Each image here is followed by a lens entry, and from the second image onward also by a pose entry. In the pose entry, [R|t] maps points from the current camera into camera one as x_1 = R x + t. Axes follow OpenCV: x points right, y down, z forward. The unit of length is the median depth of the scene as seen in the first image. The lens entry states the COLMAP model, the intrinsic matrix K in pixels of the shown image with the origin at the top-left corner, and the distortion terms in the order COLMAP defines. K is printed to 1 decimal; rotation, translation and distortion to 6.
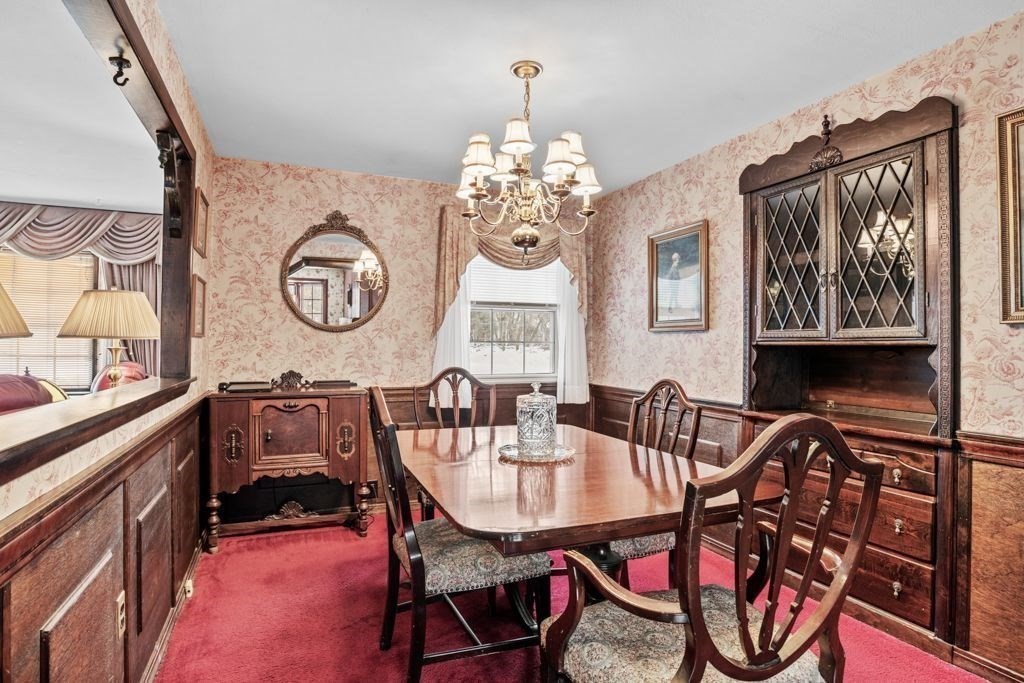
lens RADIAL K [[544.8, 0, 512.0], [0, 544.8, 341.5], [0, 0, 1]] dist [-0.053919, 0.001920]
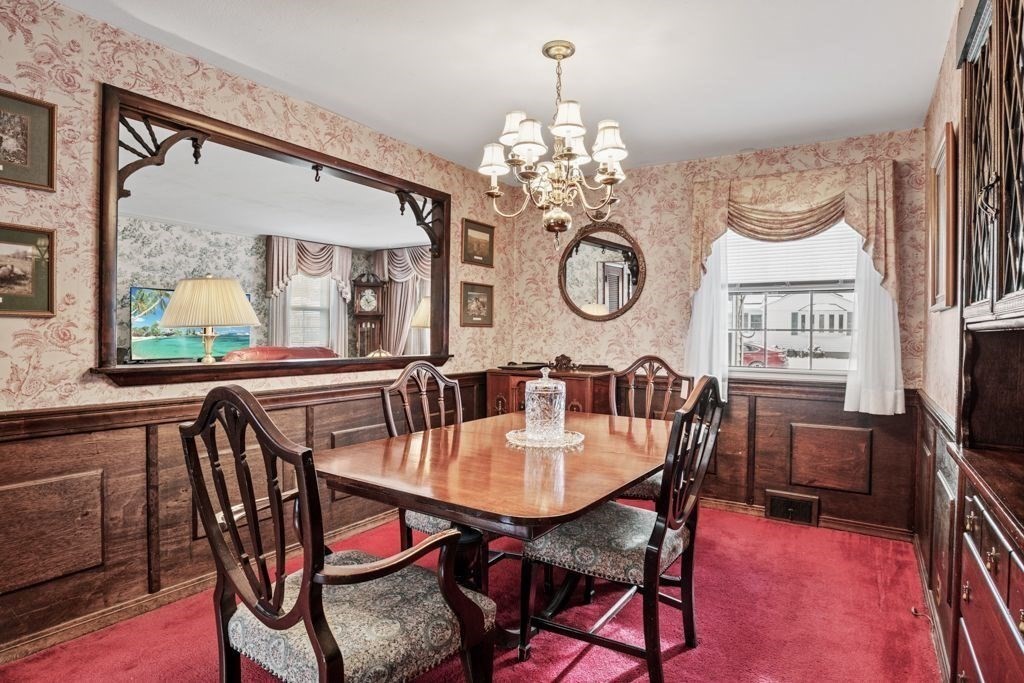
lens RADIAL K [[547.2, 0, 524.0], [0, 547.2, 332.2], [0, 0, 1]] dist [-0.054999, 0.026008]
pose [[0.574821, -0.002478, -0.818275, 0.508456], [-0.001745, 0.999989, -0.004254, 0.009982], [0.818277, 0.003873, 0.574811, 0.242462]]
